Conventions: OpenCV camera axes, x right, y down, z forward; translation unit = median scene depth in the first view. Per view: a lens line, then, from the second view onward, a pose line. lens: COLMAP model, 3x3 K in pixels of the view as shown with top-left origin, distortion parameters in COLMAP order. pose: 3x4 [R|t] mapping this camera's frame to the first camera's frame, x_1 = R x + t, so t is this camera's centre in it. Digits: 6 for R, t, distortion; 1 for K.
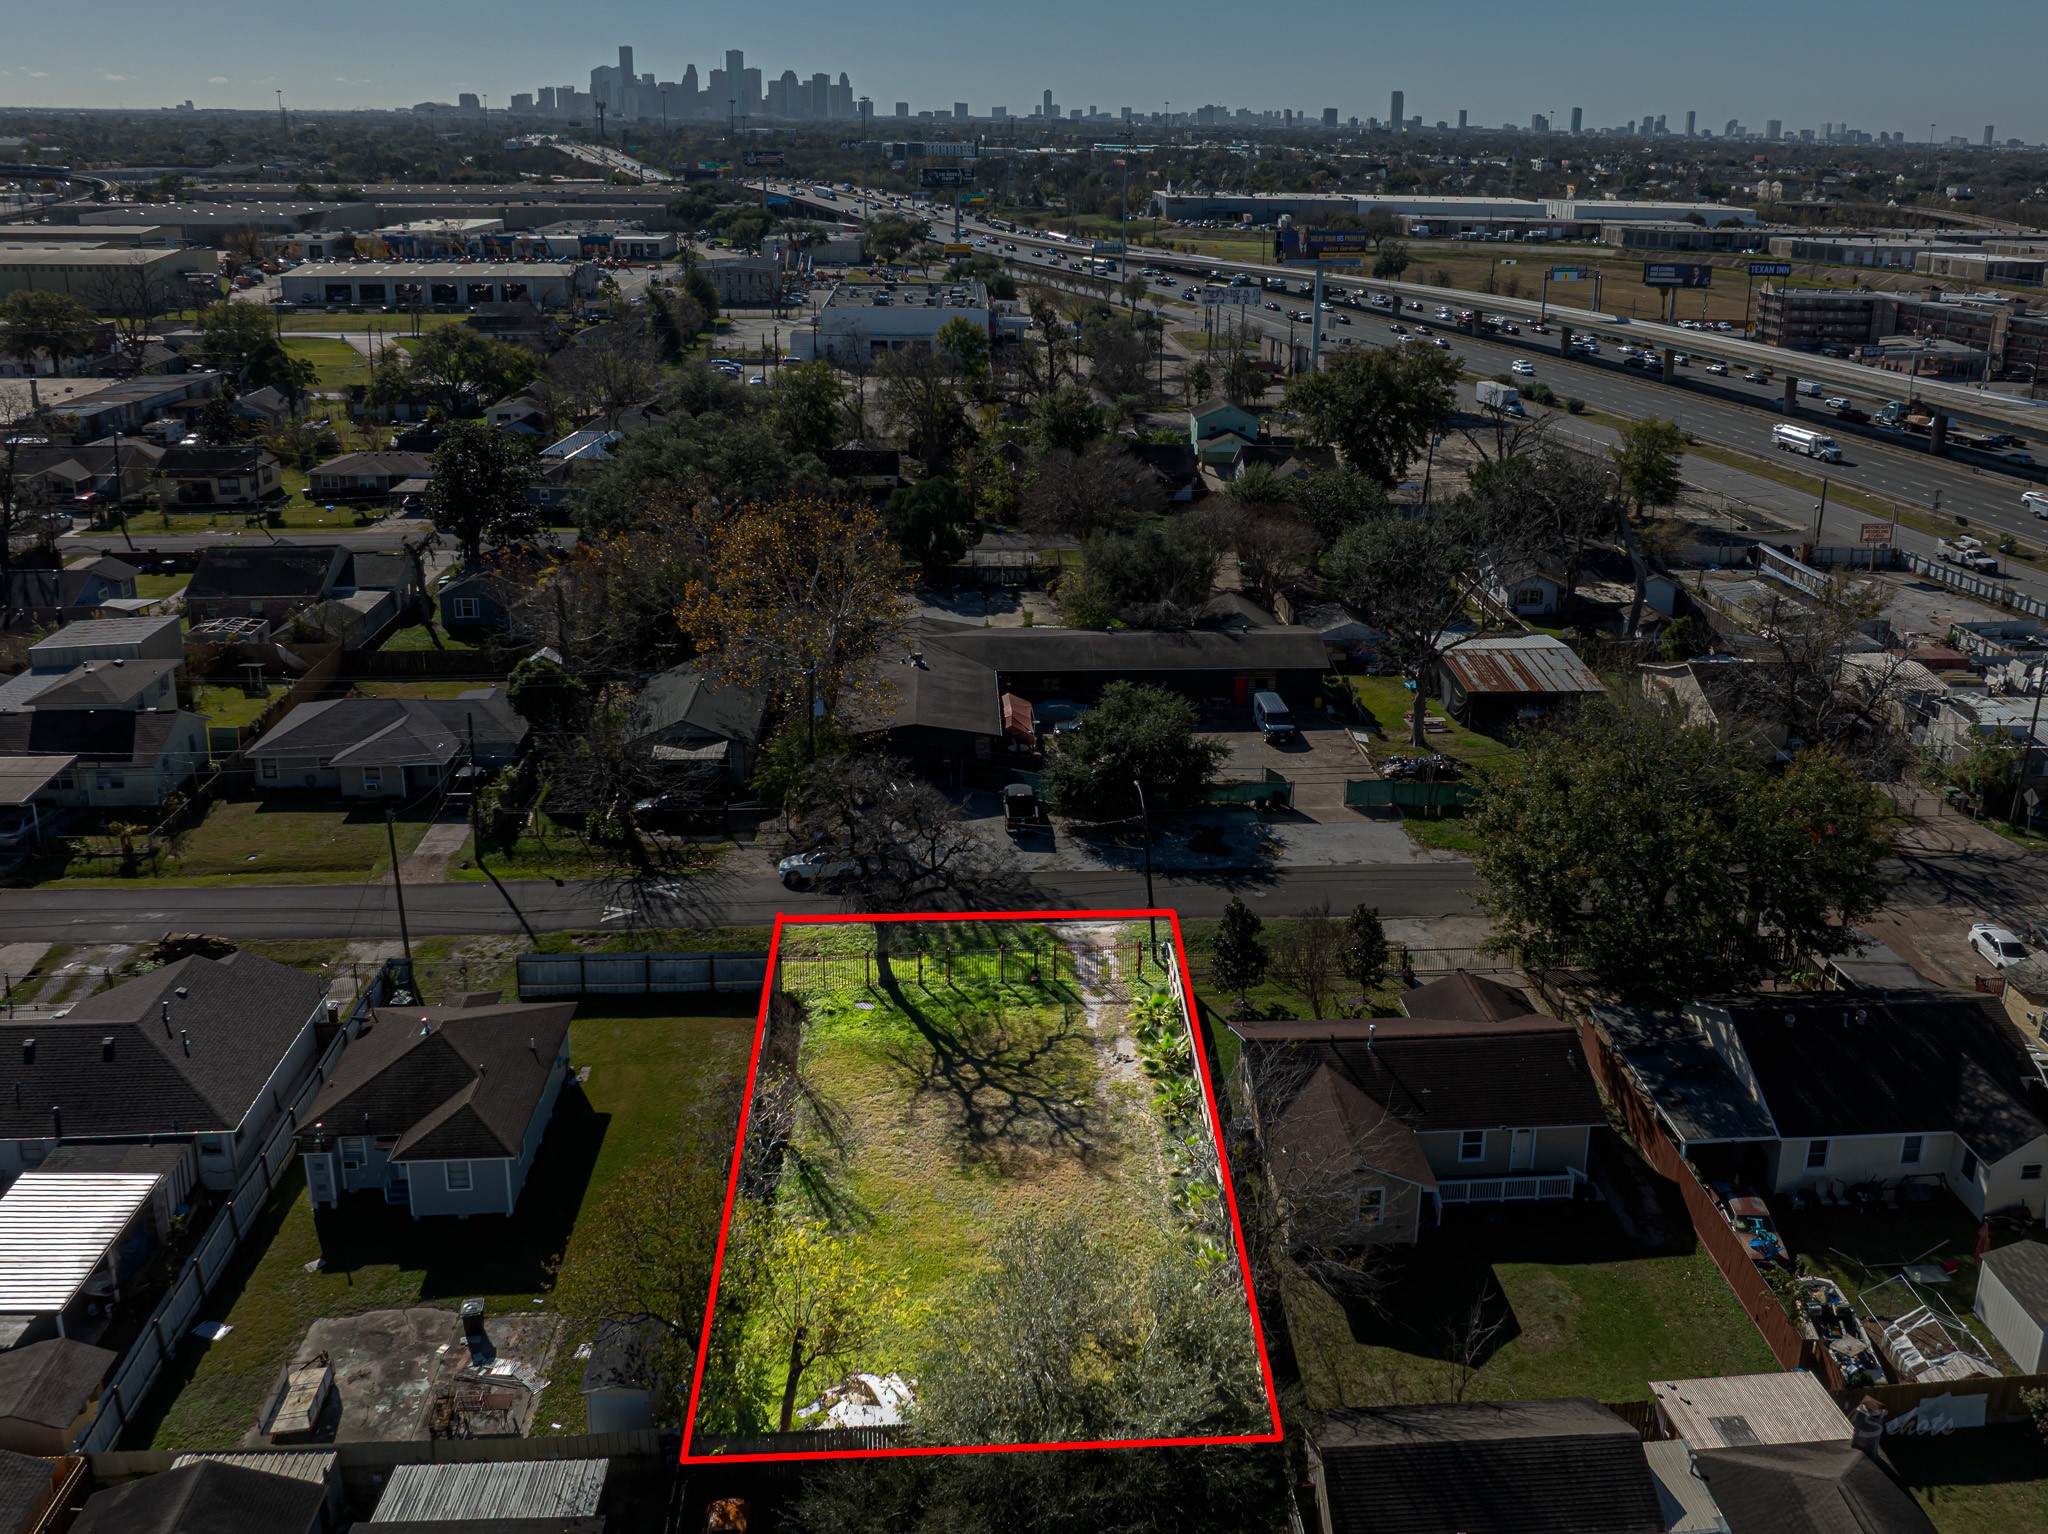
lens RADIAL K [[1589.5, 0, 1113.9], [0, 1589.5, 768.7], [0, 0, 1]] dist [-0.042585, -0.001914]
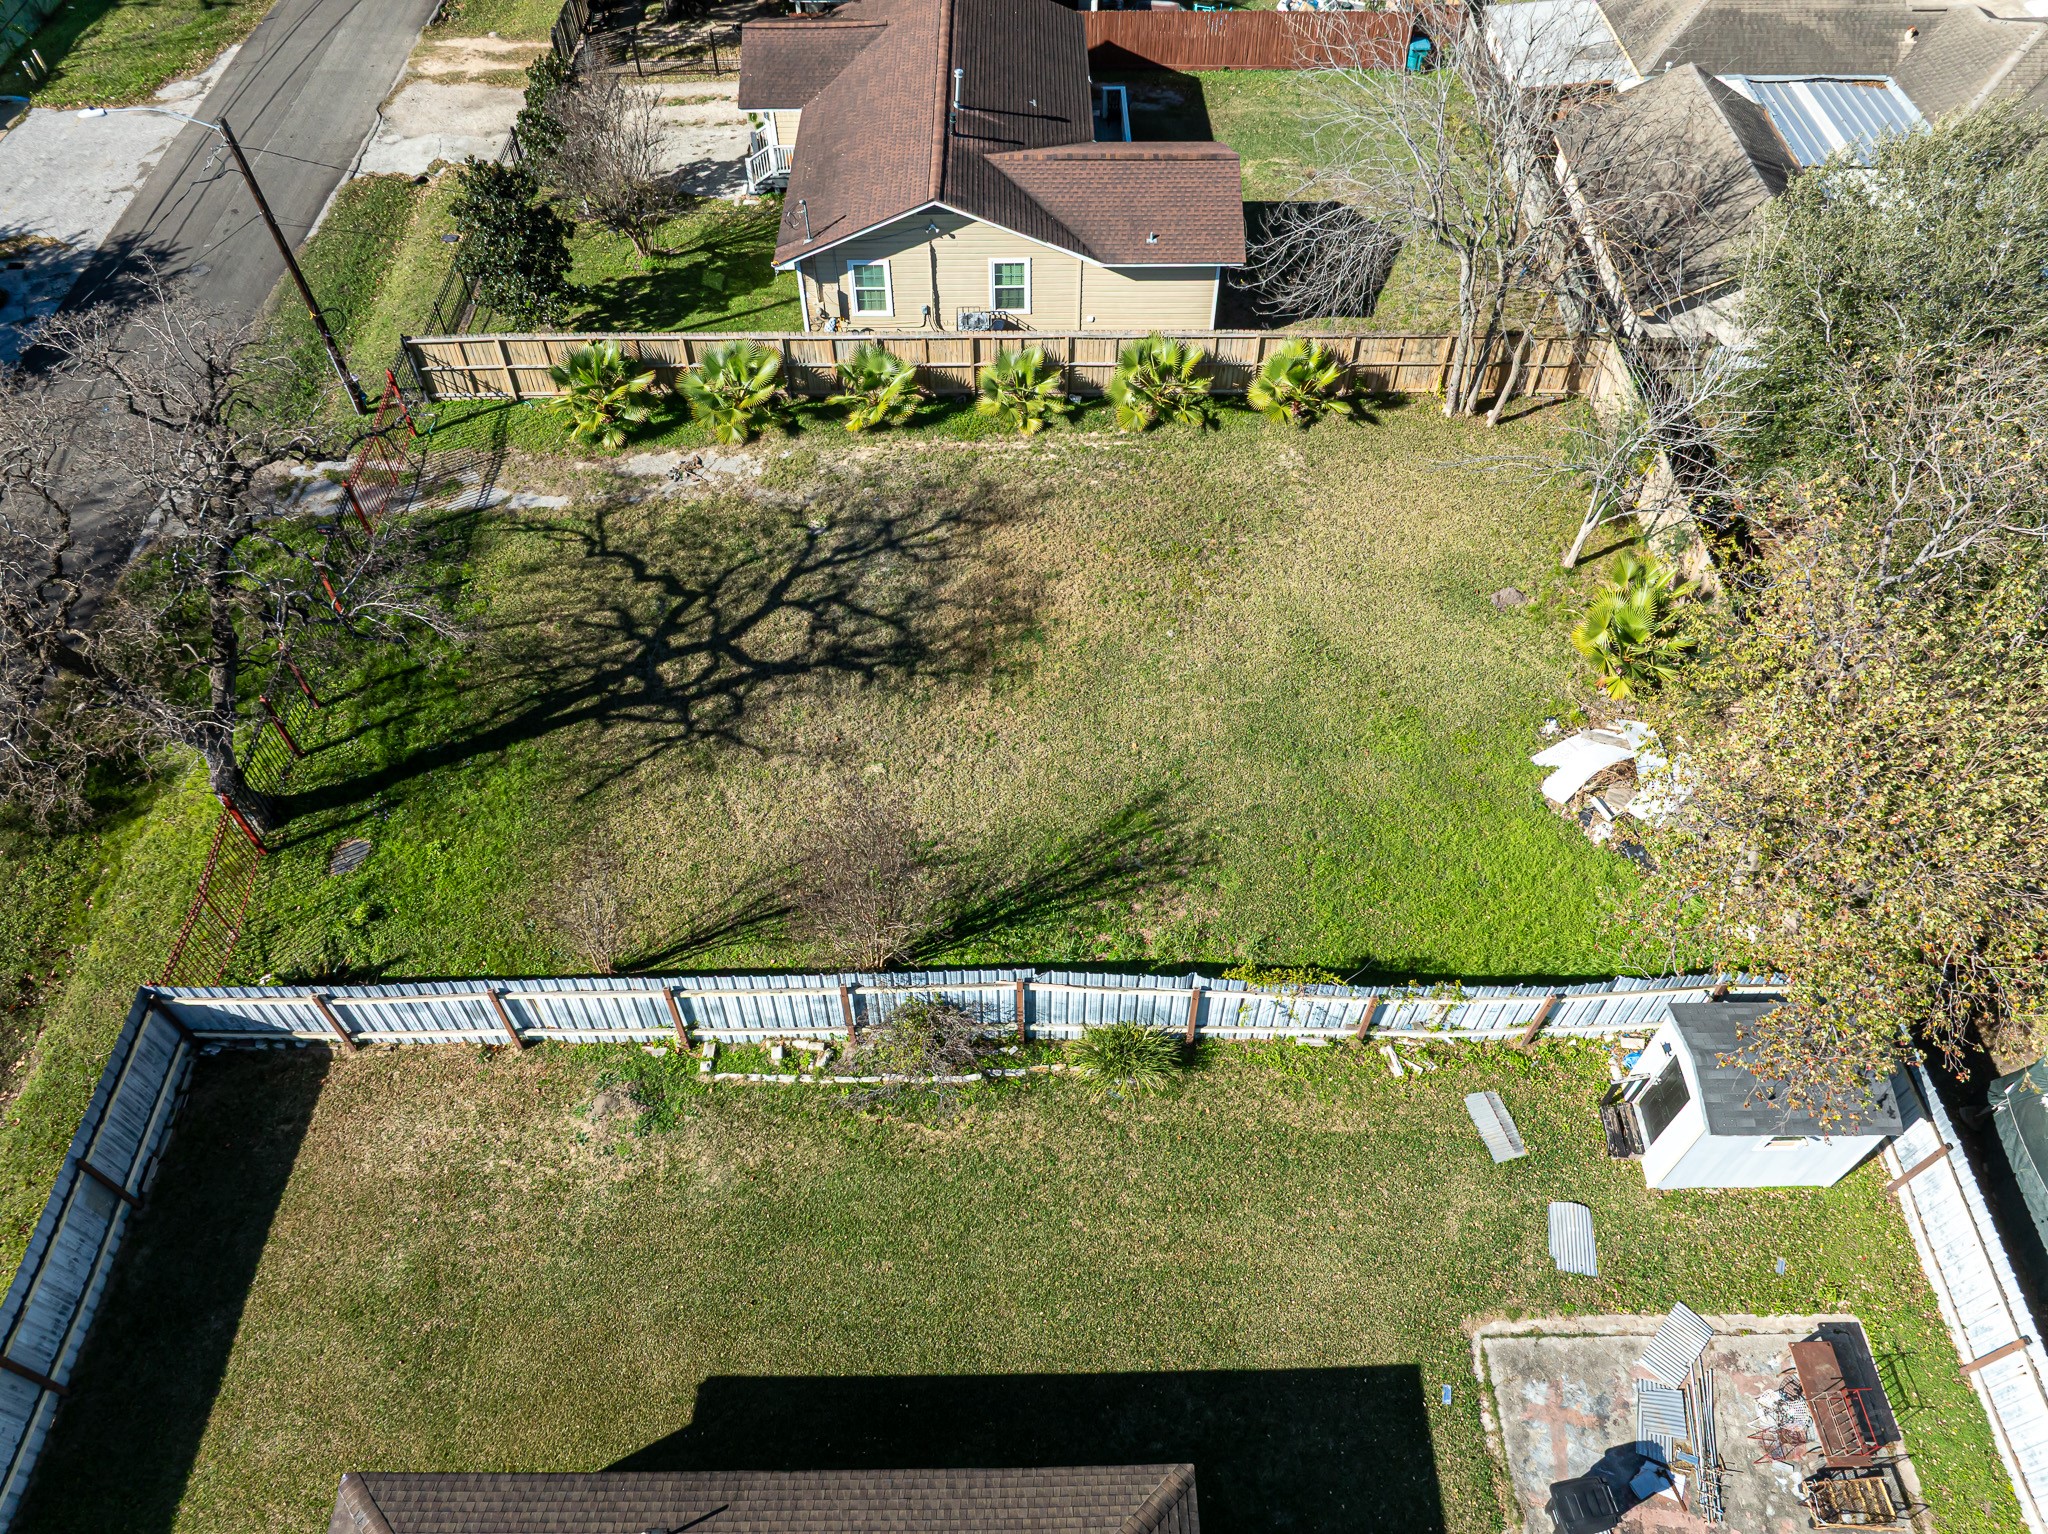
lens RADIAL K [[1444.0, 0, 1026.9], [0, 1444.0, 756.0], [0, 0, 1]] dist [-0.035791, -0.000252]
pose [[0.080941, -0.791171, 0.606215, -0.346888], [0.385204, 0.585784, 0.713074, -0.067662], [-0.919275, 0.175799, 0.352177, 0.683115]]
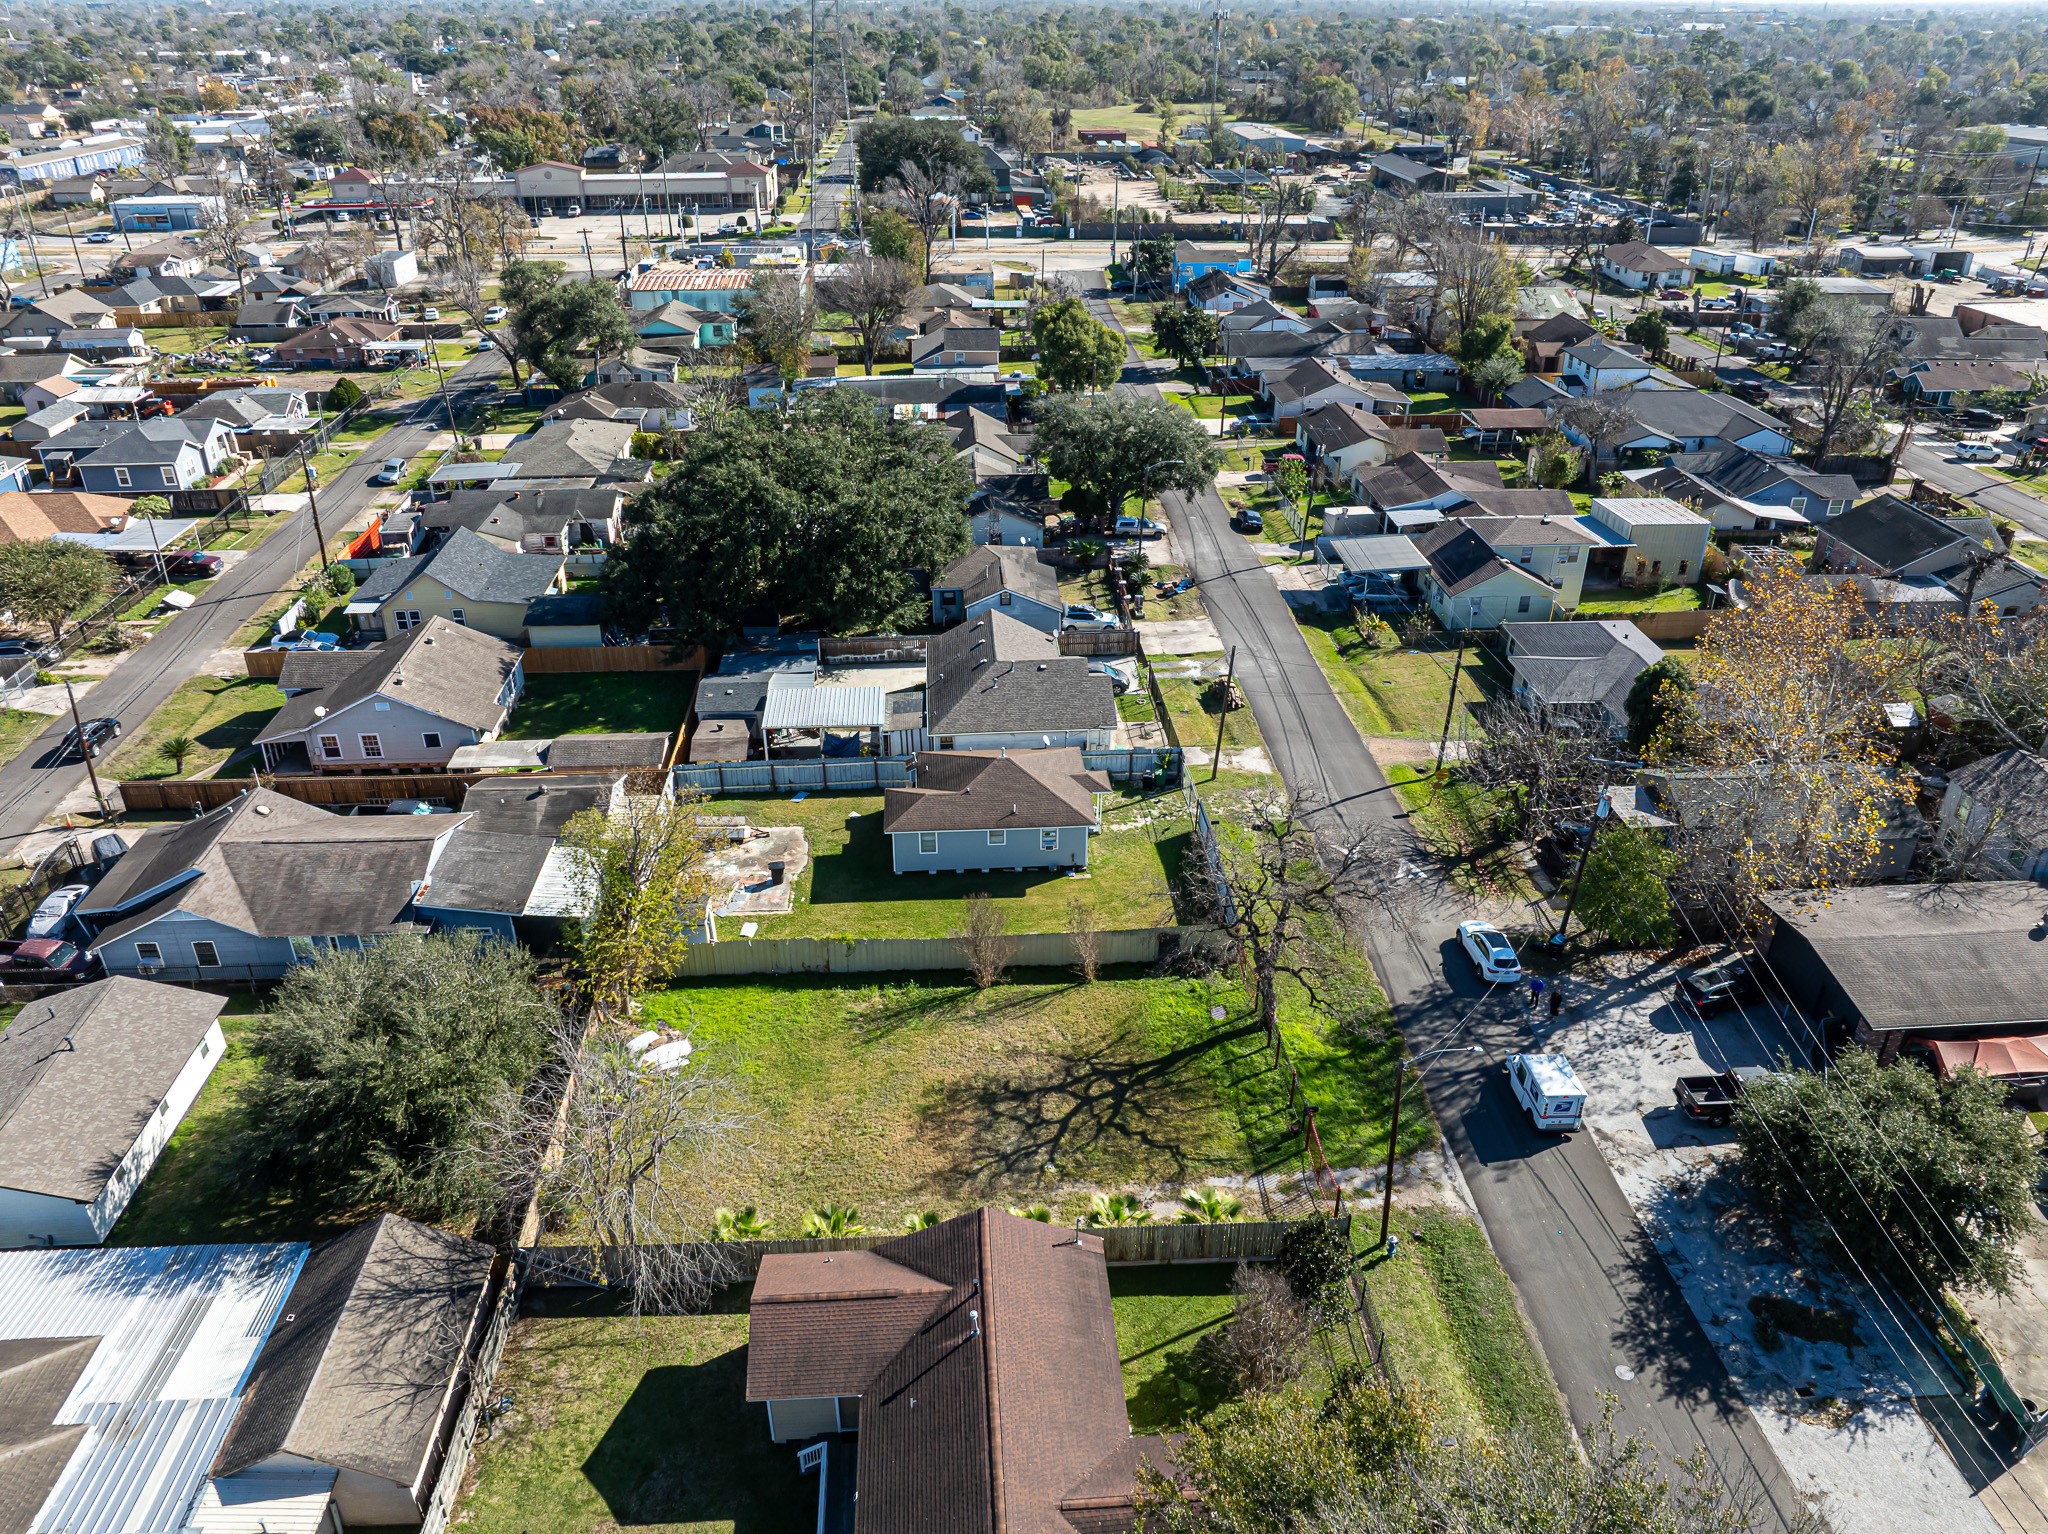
lens RADIAL K [[1438.4, 0, 1024.0], [0, 1438.4, 767.0], [0, 0, 1]] dist [-0.026122, -0.007604]
pose [[-0.026961, 0.460322, -0.887342, 0.555128], [-0.378802, 0.816760, 0.435216, -0.310745], [0.925085, 0.347861, 0.152350, 0.687908]]
